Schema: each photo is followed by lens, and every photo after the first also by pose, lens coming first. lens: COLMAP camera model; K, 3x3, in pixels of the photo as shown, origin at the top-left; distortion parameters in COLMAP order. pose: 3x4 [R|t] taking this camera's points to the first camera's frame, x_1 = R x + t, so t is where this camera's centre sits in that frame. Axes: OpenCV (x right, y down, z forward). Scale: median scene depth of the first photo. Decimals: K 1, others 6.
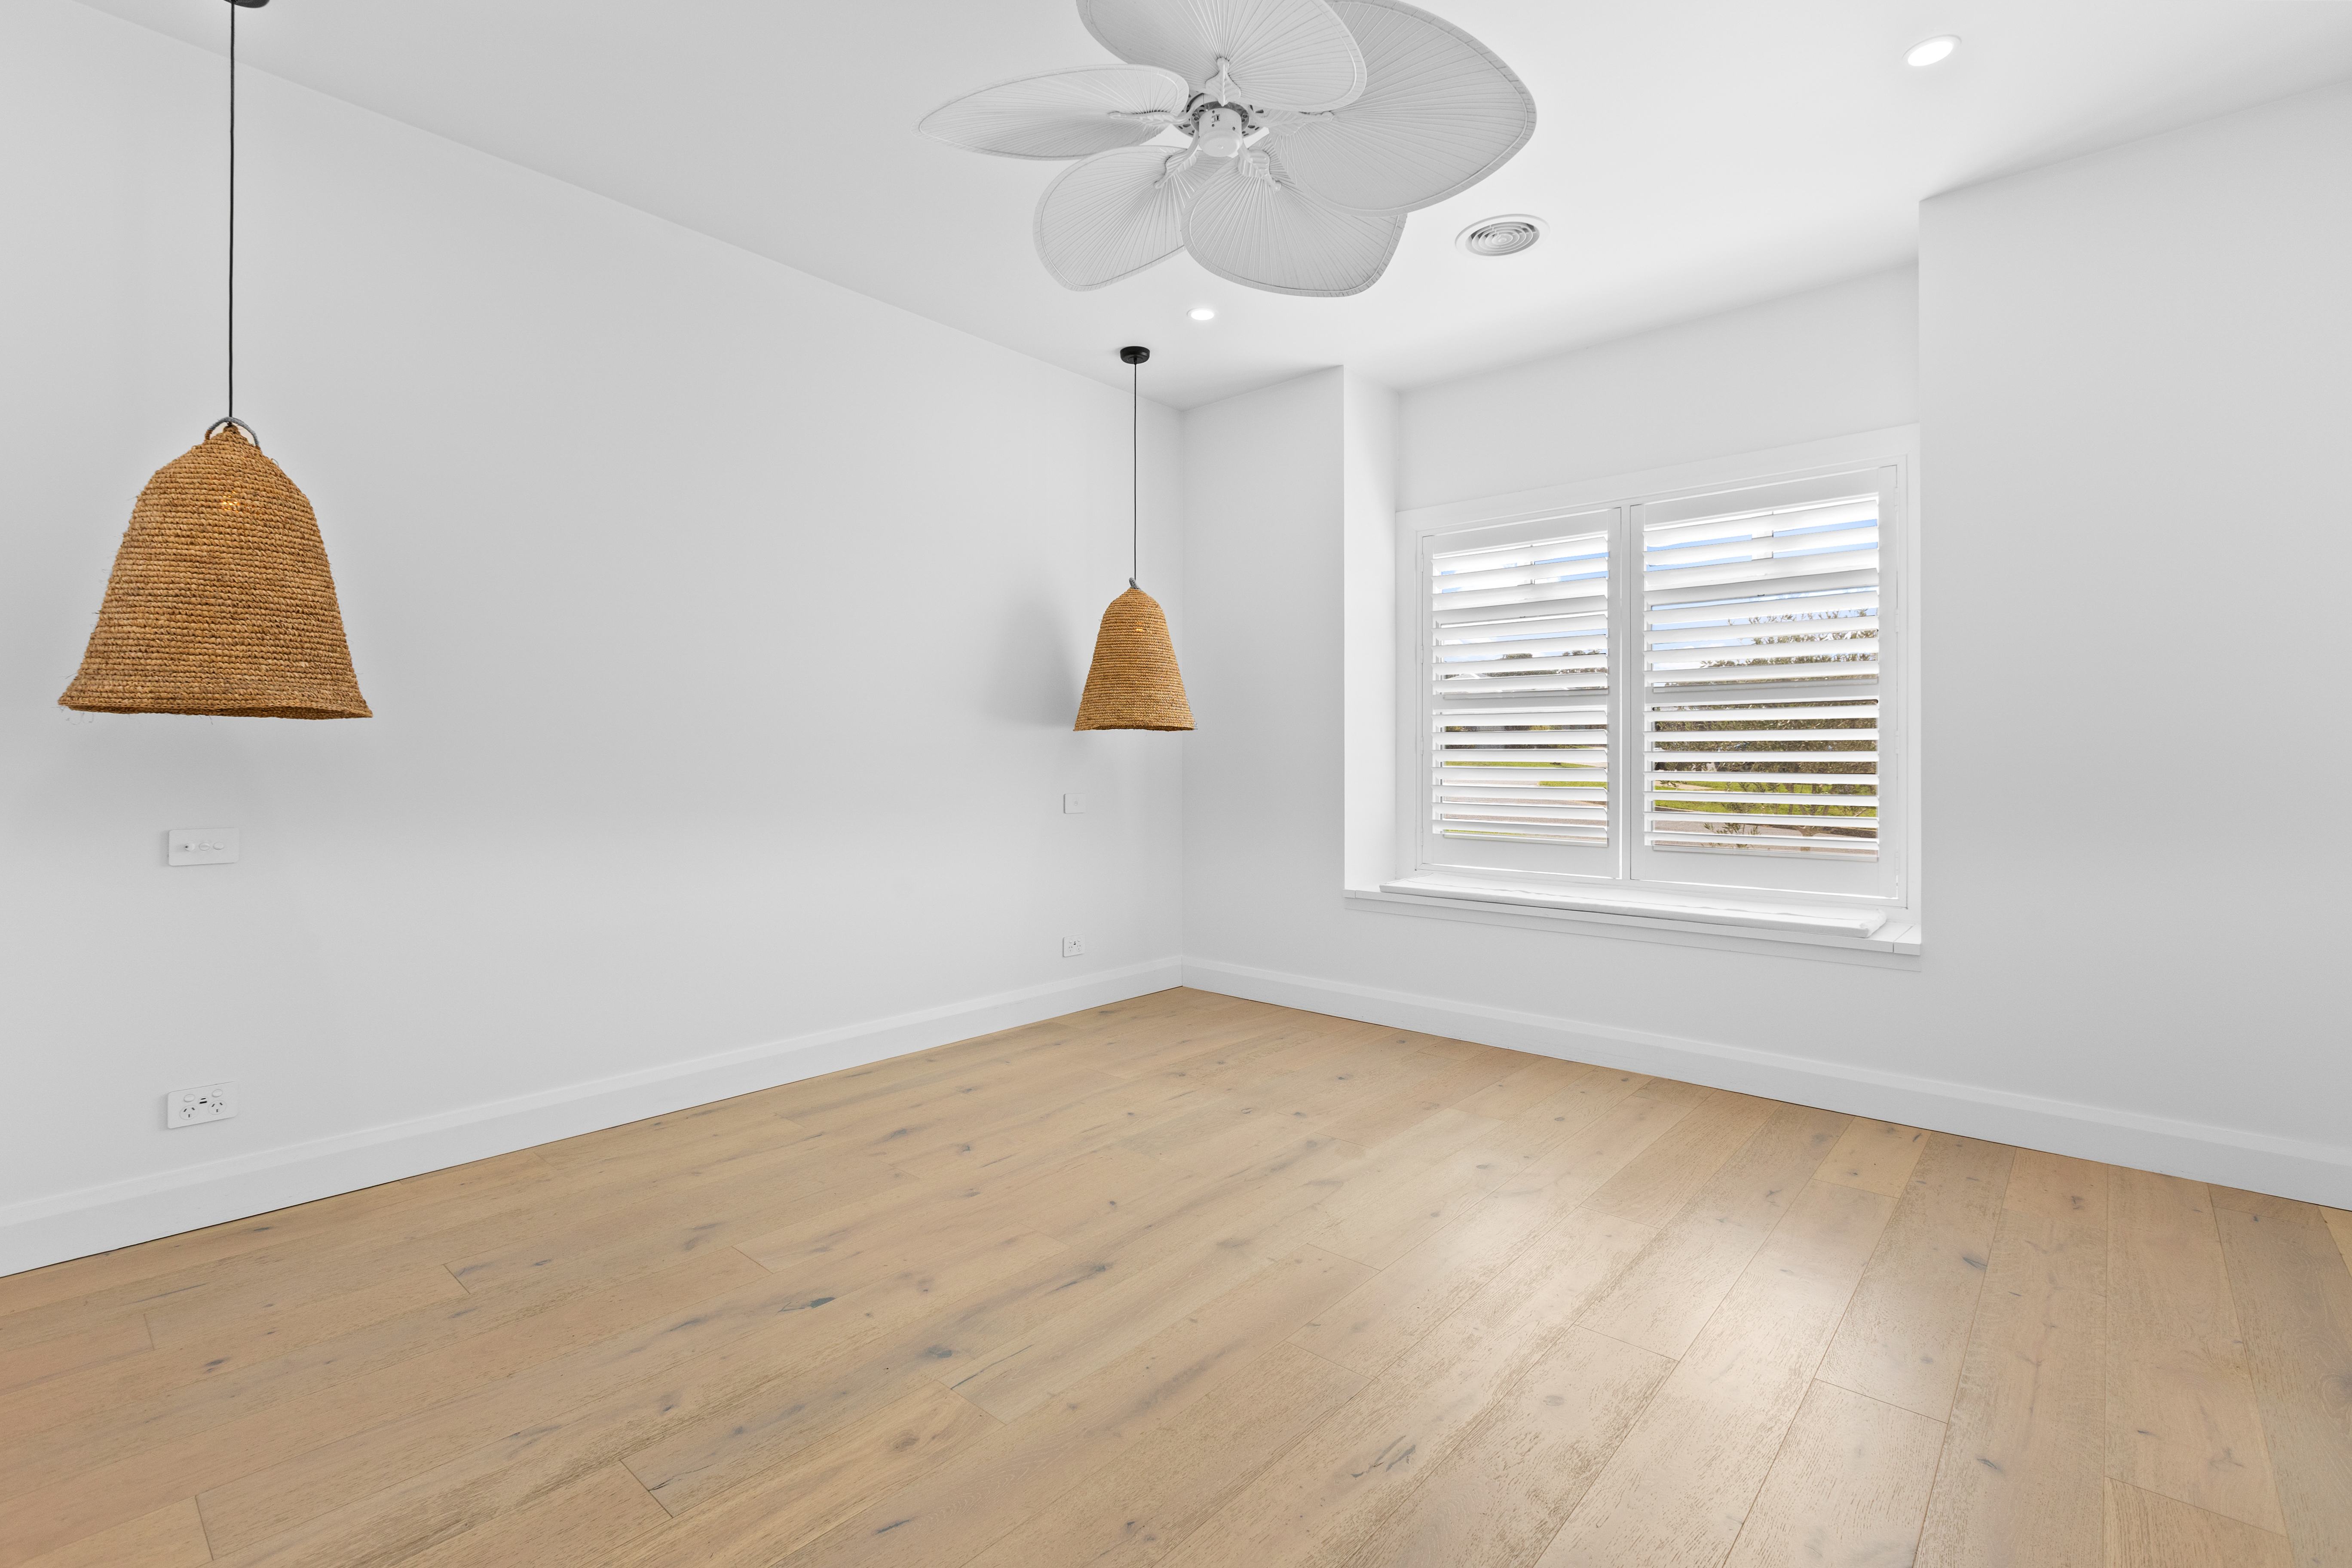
lens RADIAL K [[1051.4, 0, 1176.2], [0, 1051.4, 793.9], [0, 0, 1]] dist [-0.000750, -0.000526]
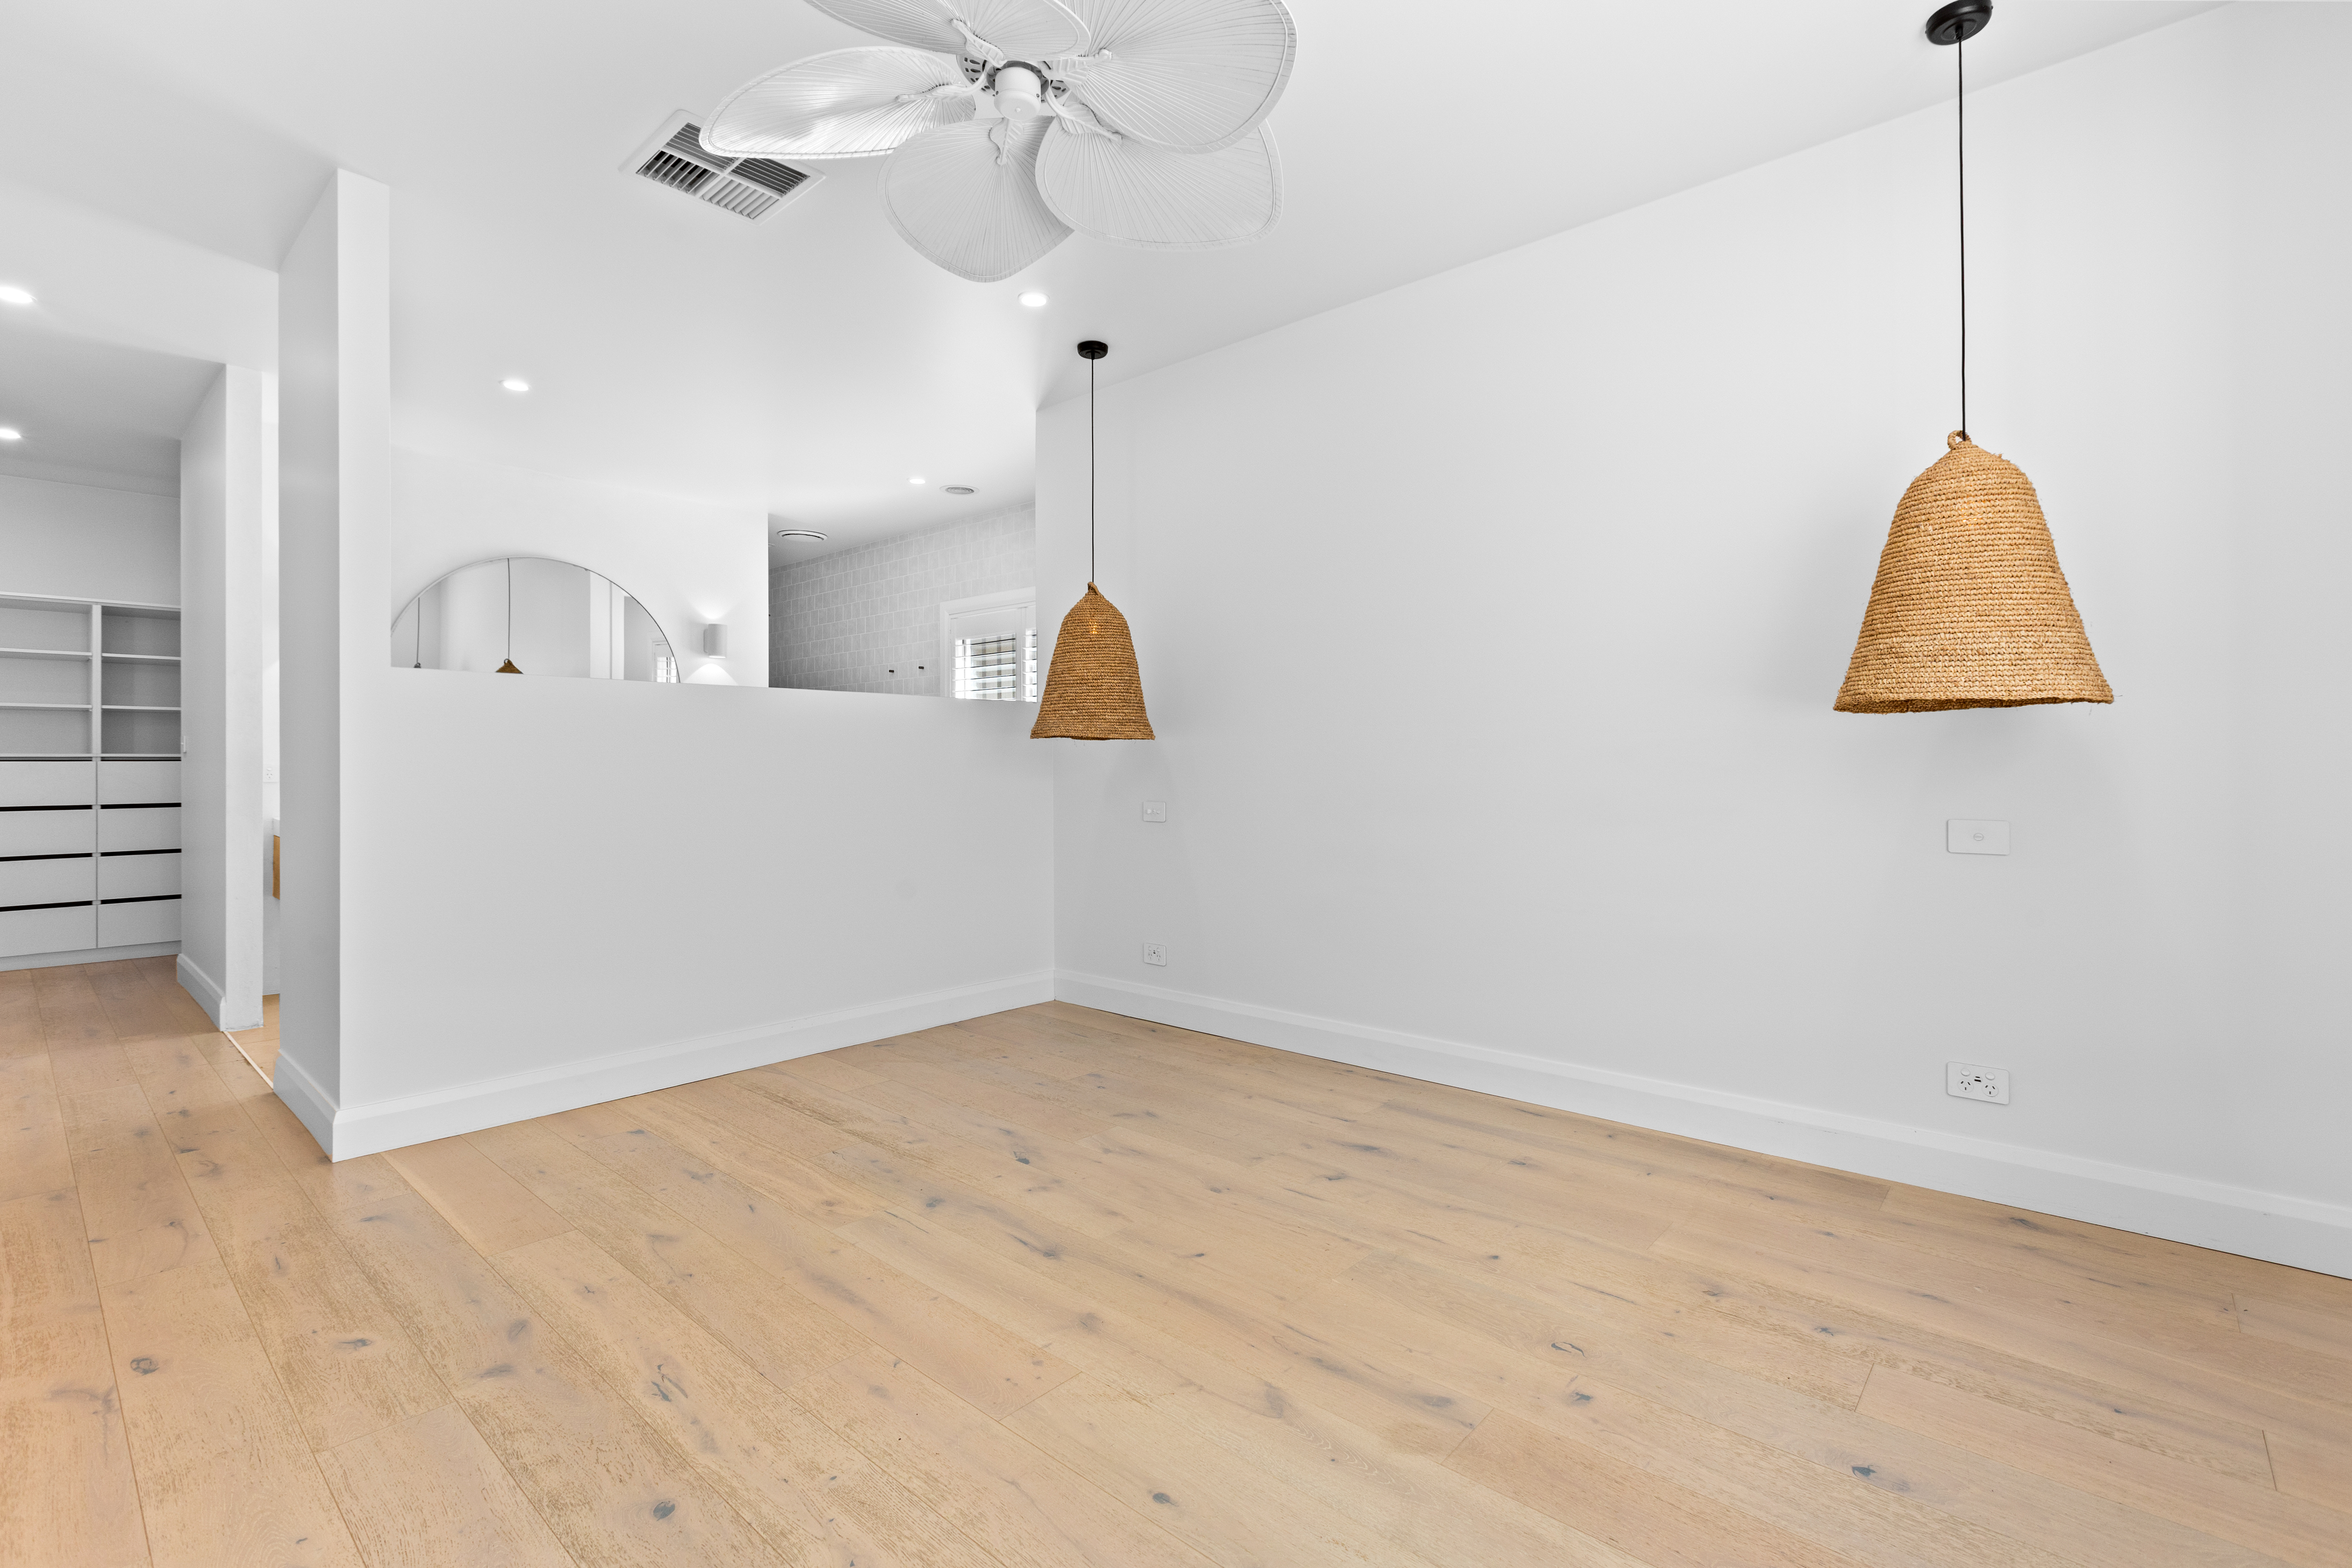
lens RADIAL K [[1051.4, 0, 1178.8], [0, 1051.4, 760.0], [0, 0, 1]] dist [-0.000750, -0.000526]
pose [[0.002254, -0.003365, -0.999992, 0.966481], [-0.030724, 0.999522, -0.003433, -0.037563], [0.999525, 0.030732, 0.002150, 1.105942]]
